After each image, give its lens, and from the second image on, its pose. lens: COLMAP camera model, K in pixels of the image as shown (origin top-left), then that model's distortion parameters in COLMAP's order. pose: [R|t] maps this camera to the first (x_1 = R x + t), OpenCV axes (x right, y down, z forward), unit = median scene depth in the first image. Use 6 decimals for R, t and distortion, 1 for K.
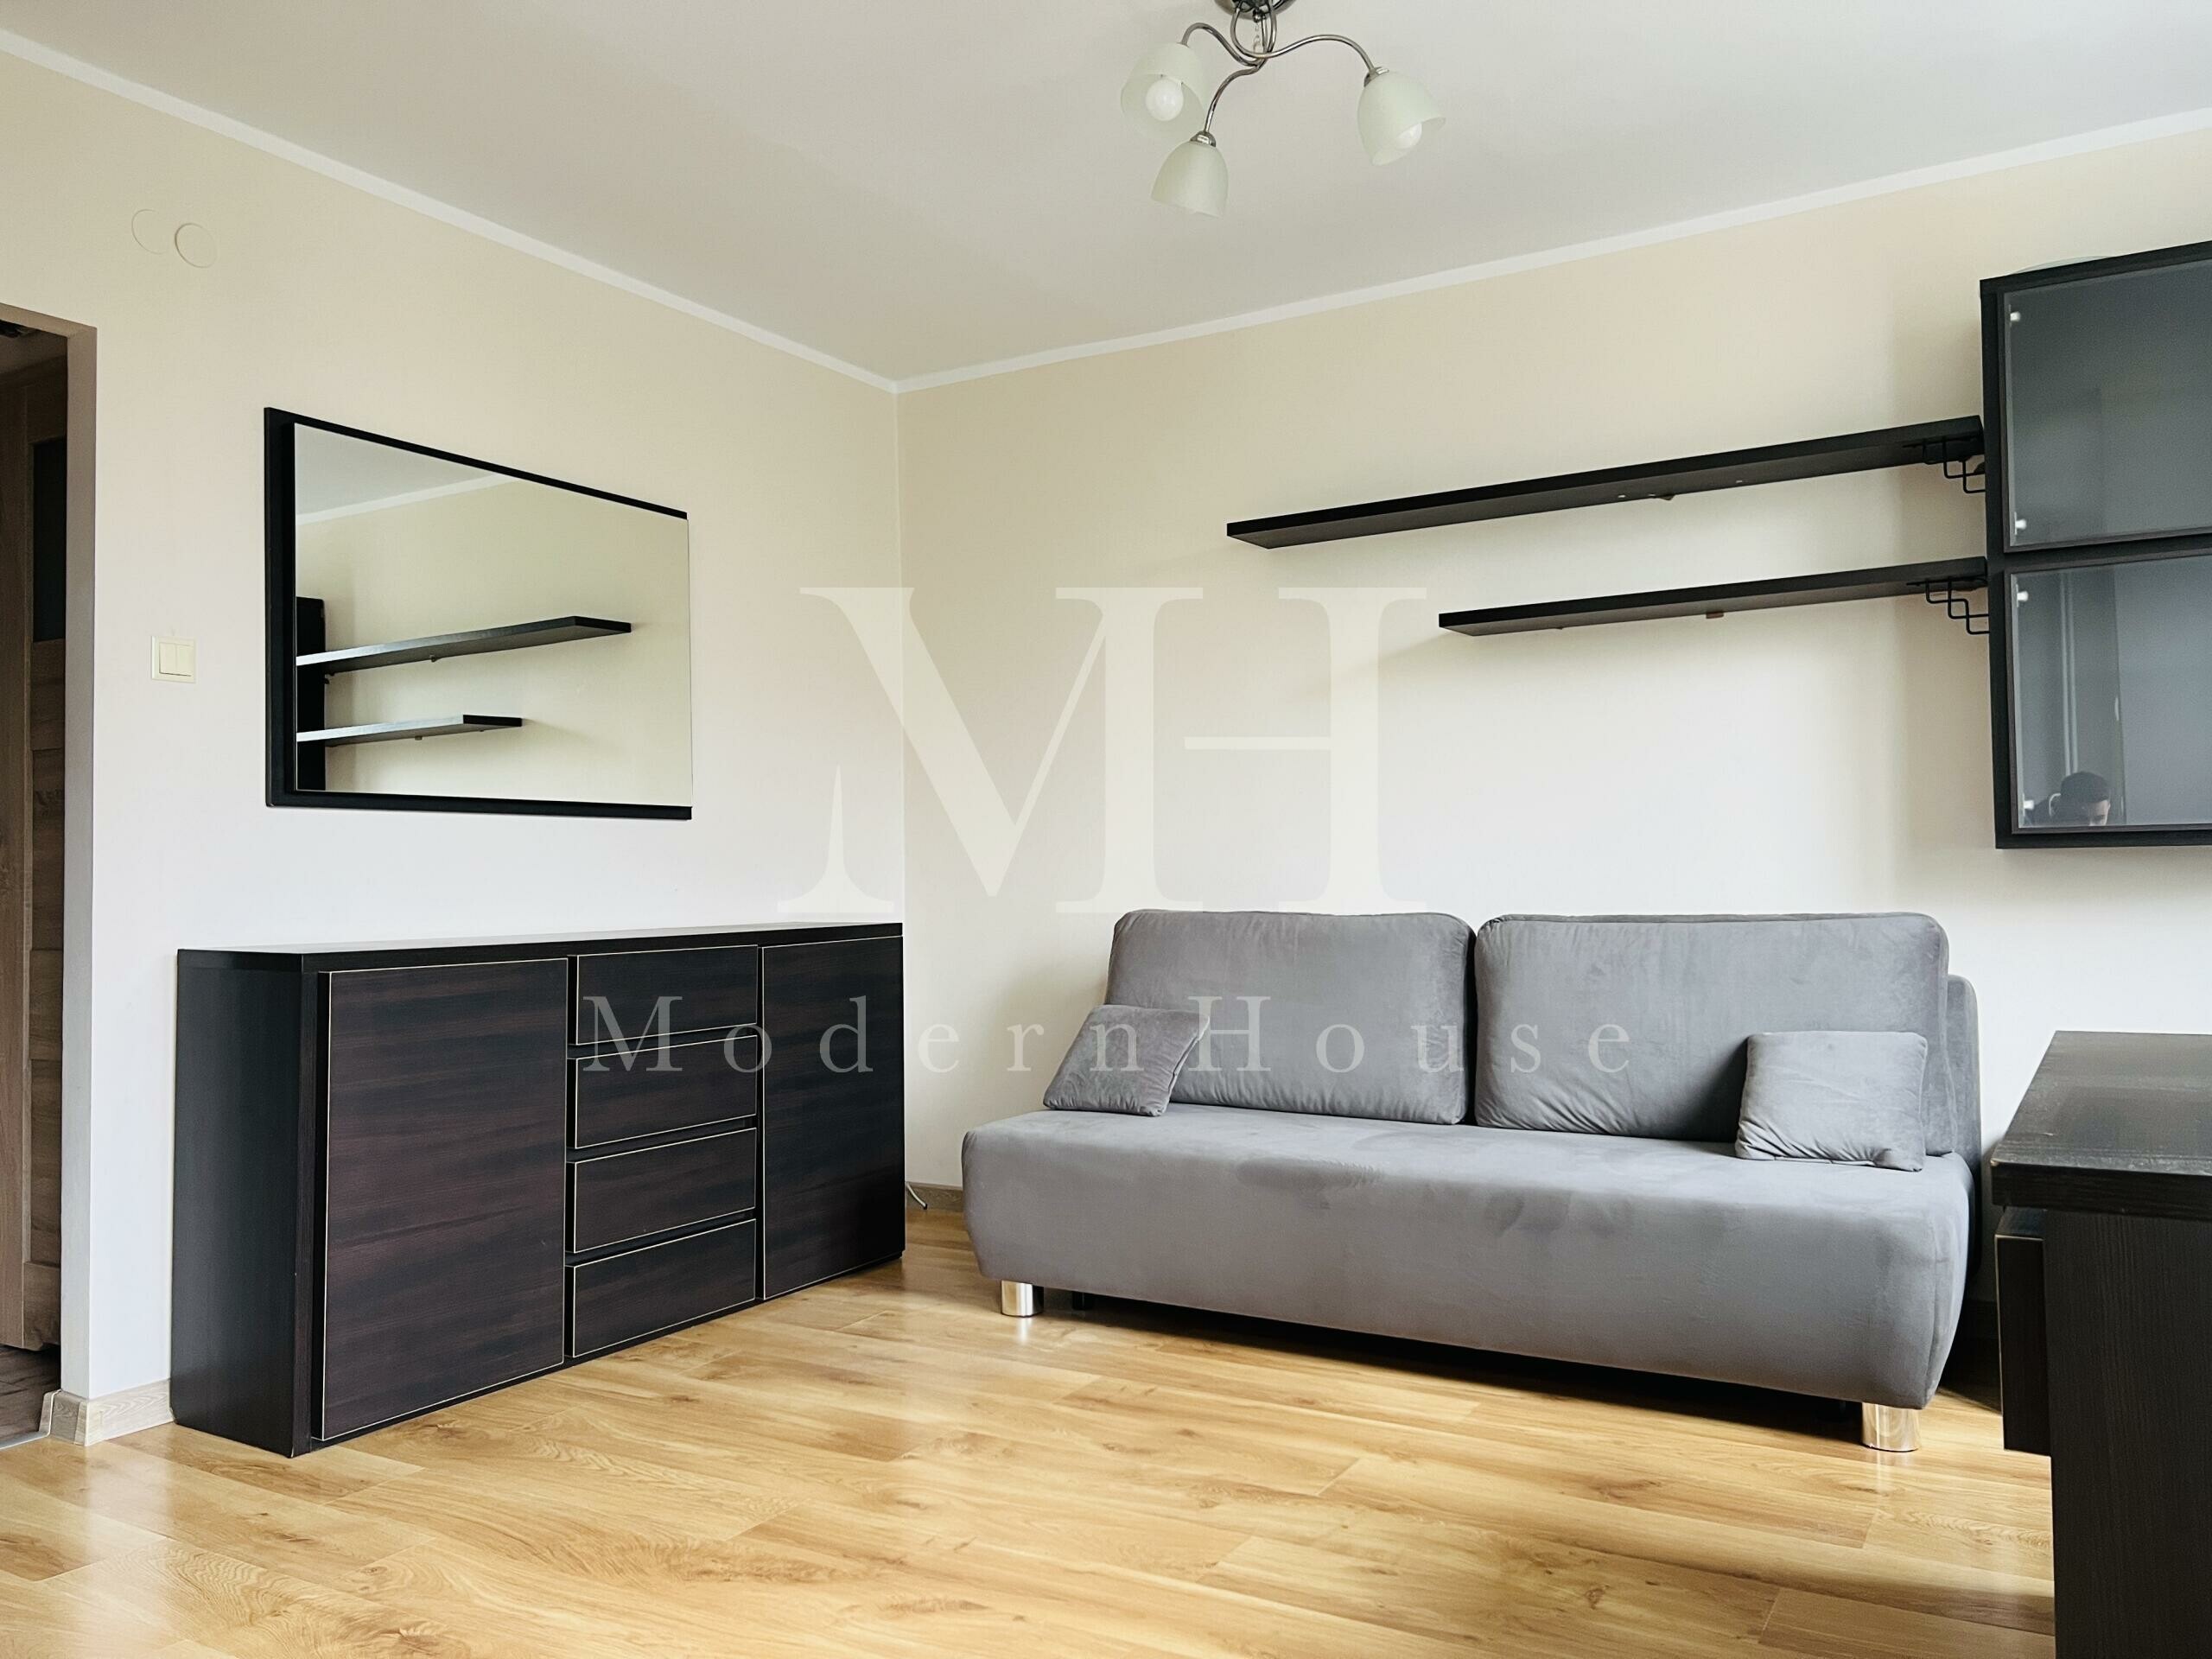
lens RADIAL K [[1664.7, 0, 1112.6], [0, 1664.7, 816.2], [0, 0, 1]] dist [0.042085, -0.042157]
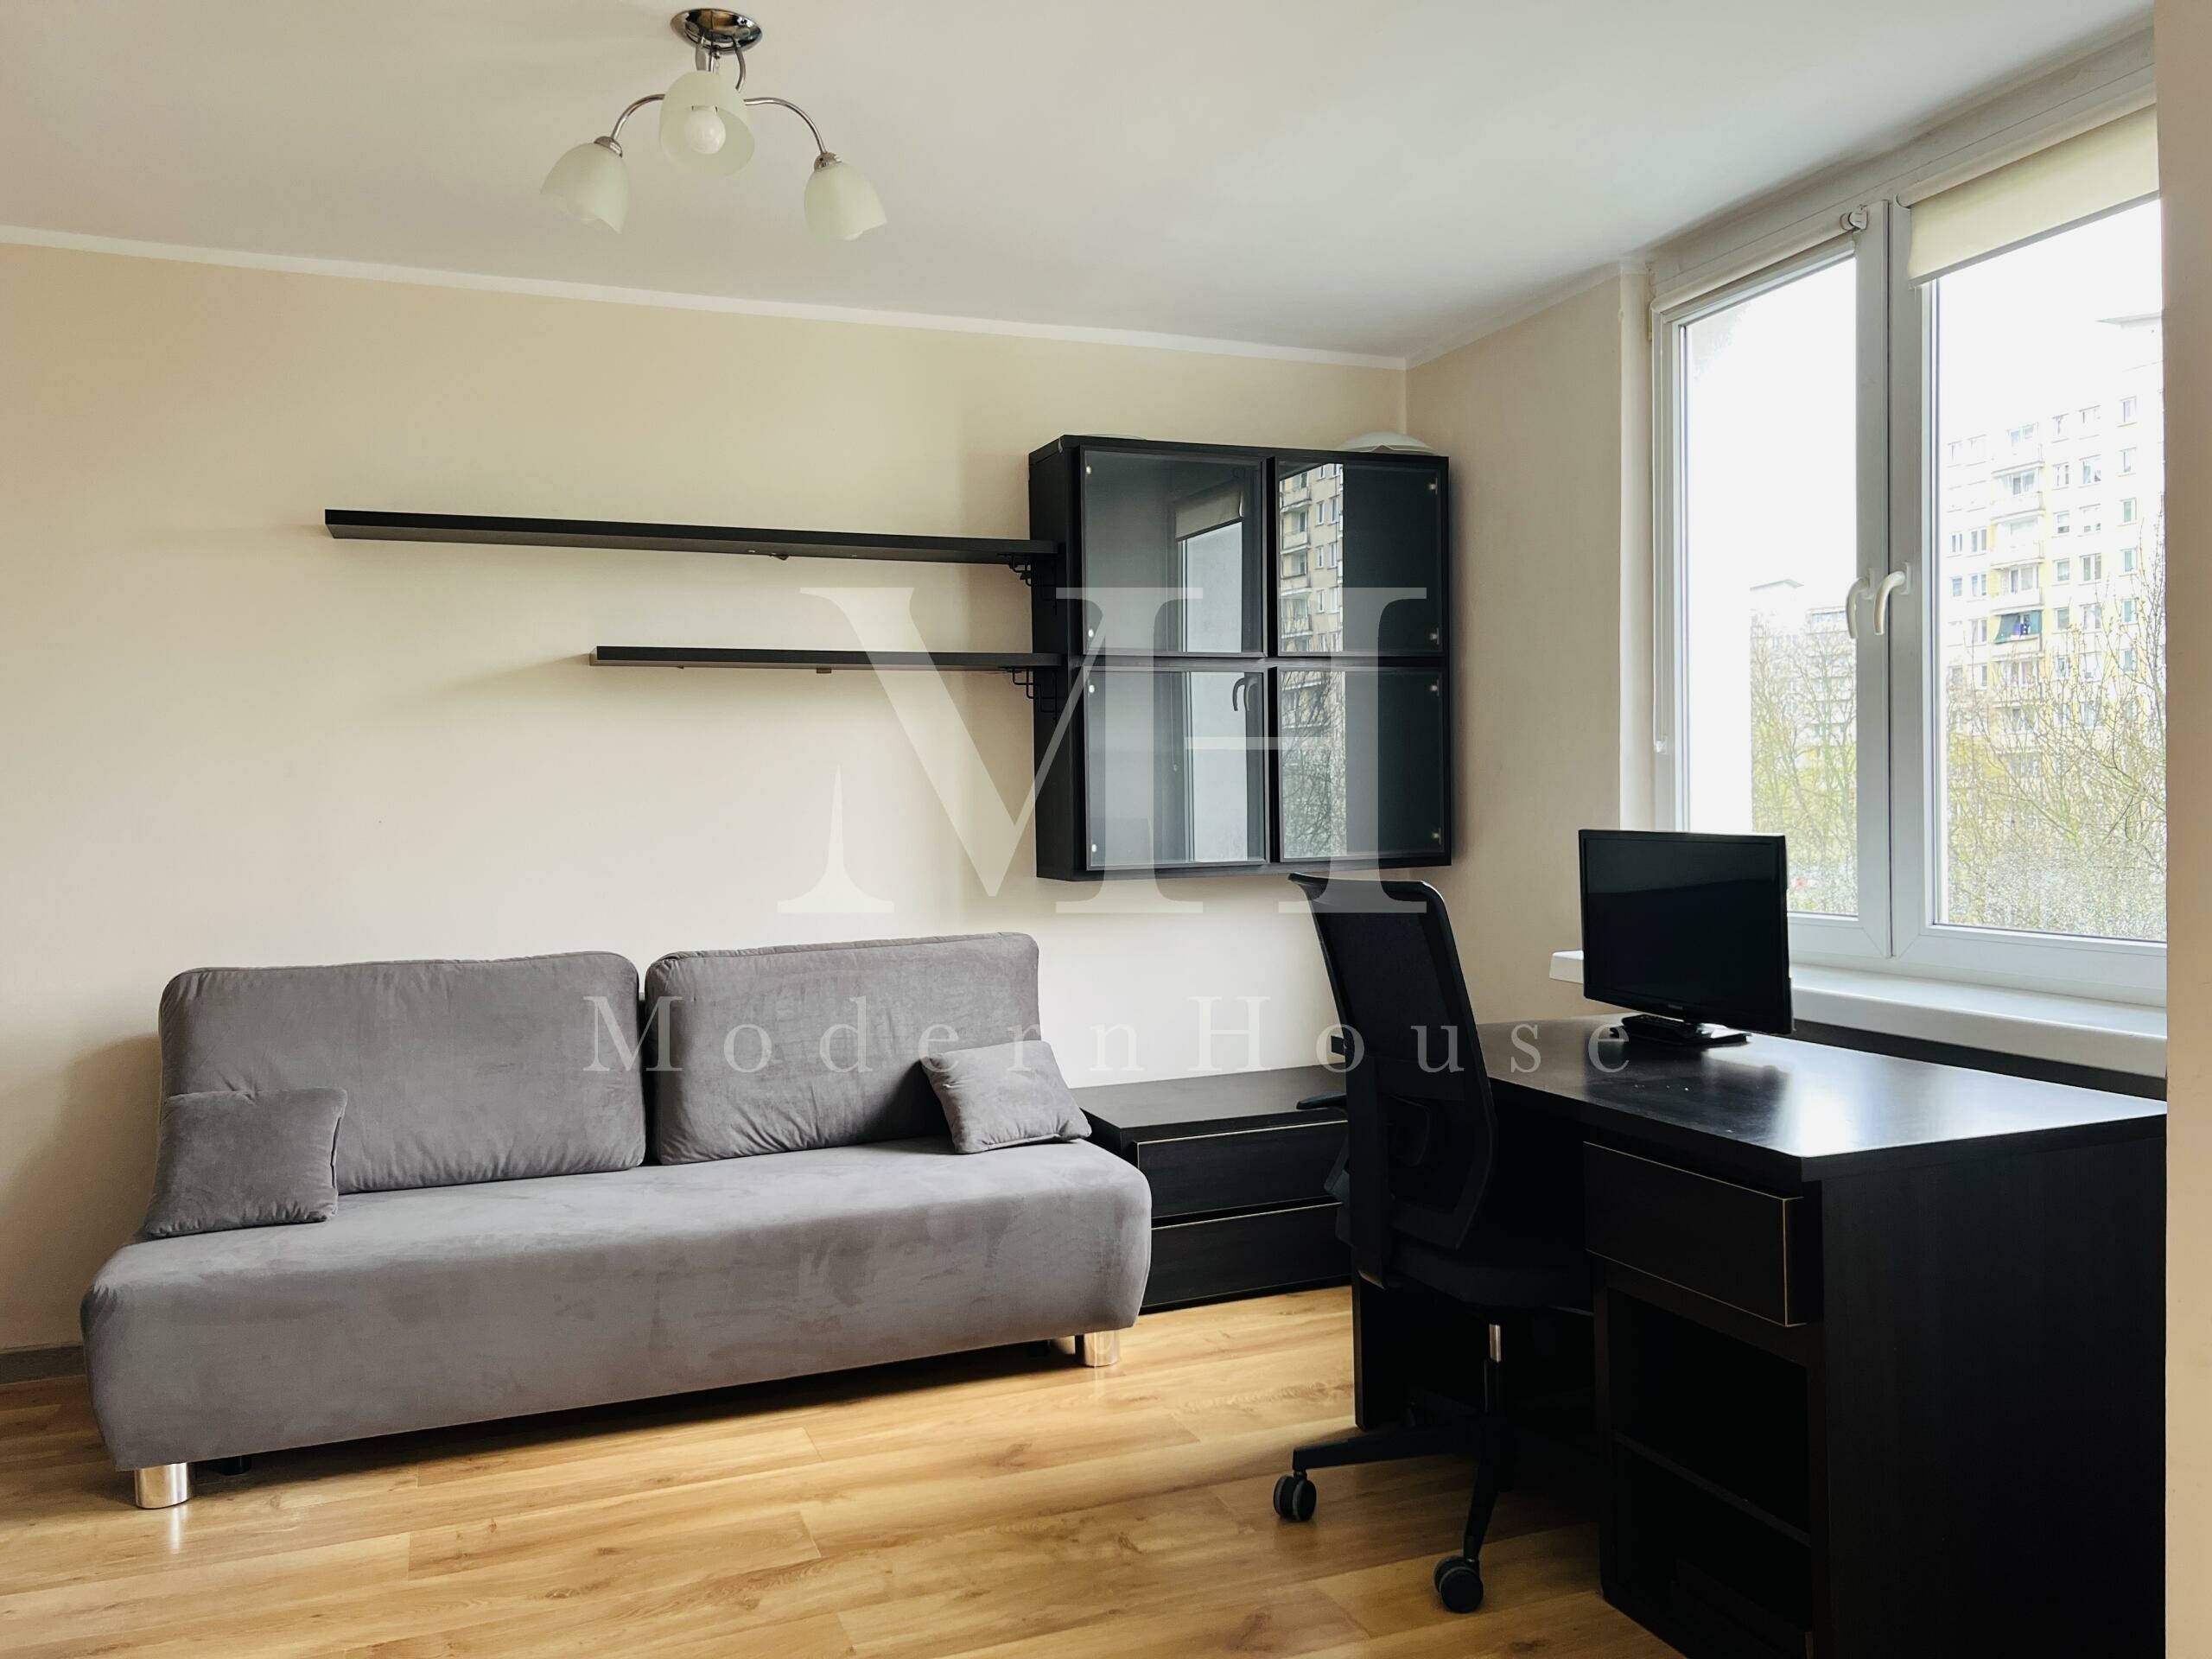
lens RADIAL K [[1670.3, 0, 1105.8], [0, 1670.3, 829.9], [0, 0, 1]] dist [0.063786, -0.053538]
pose [[0.620538, -0.011737, 0.784089, -0.485047], [-0.021035, 0.999279, 0.031605, -0.063911], [-0.783895, -0.036105, 0.619843, 0.200448]]
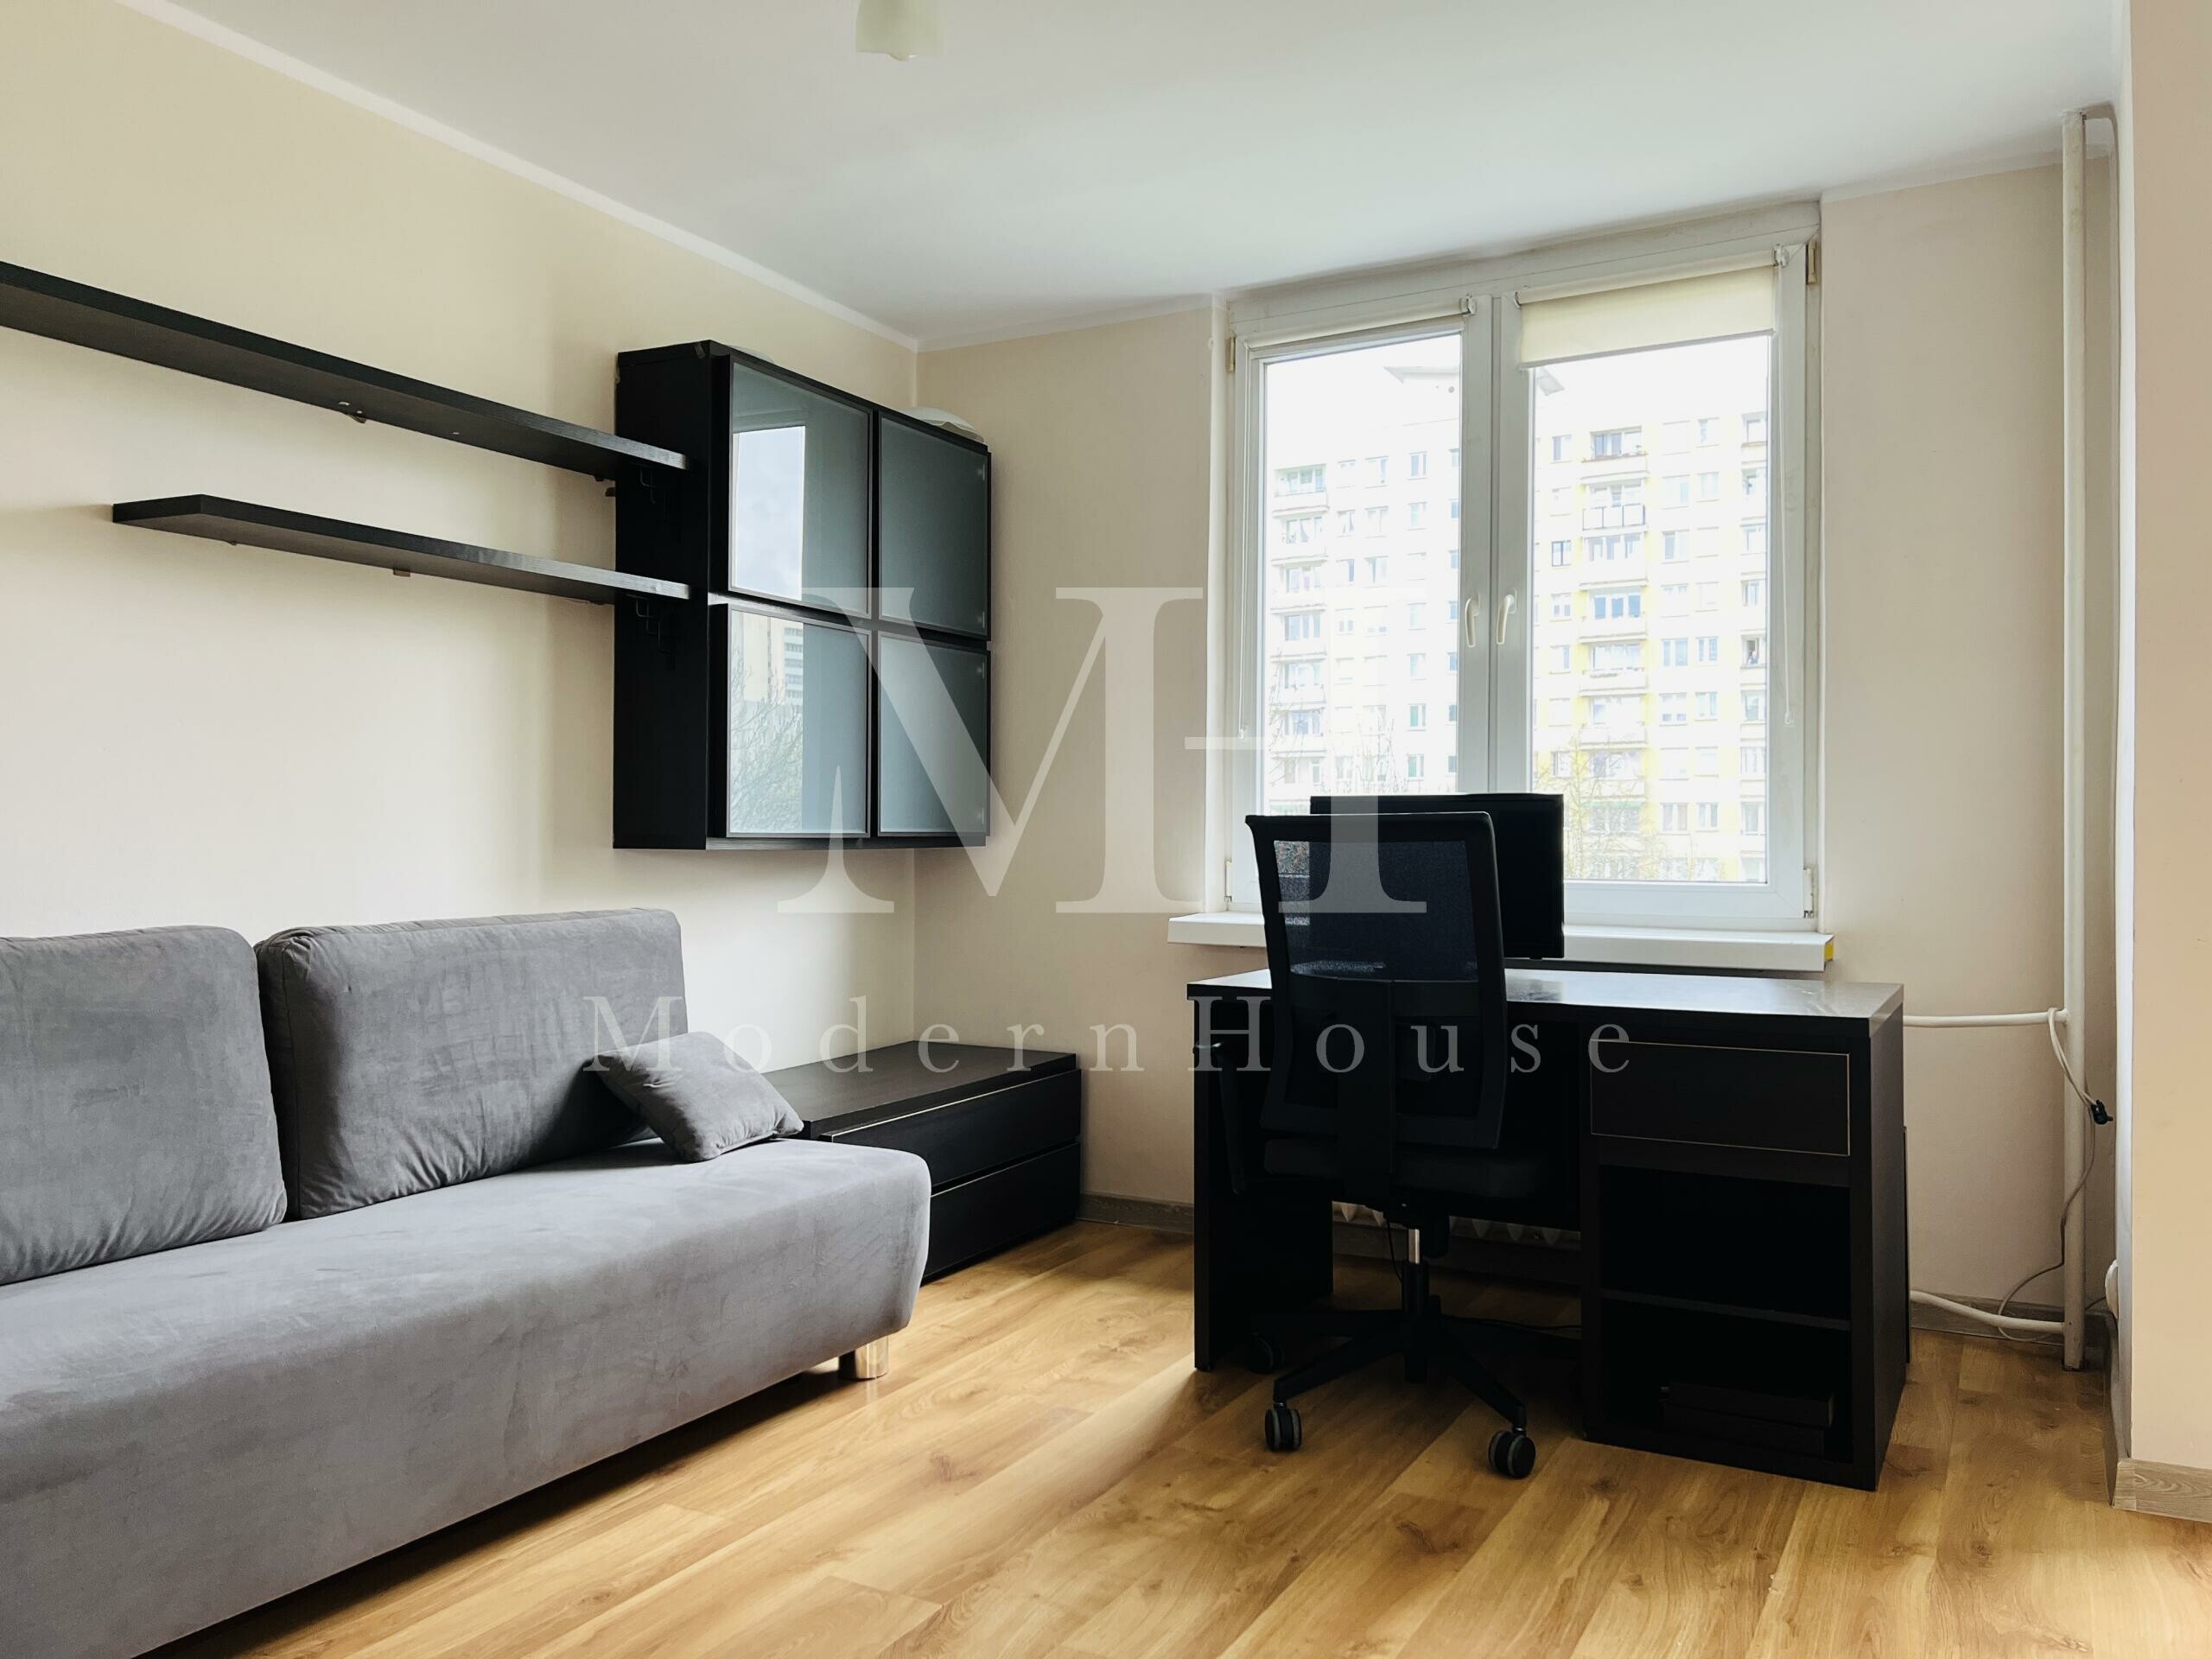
lens RADIAL K [[1670.3, 0, 1105.8], [0, 1670.3, 829.9], [0, 0, 1]] dist [0.063786, -0.053538]
pose [[-0.028542, 0.020486, 0.999383, -0.633378], [-0.042480, 0.998862, -0.021688, 0.020569], [-0.998690, -0.043073, -0.027639, 0.806429]]
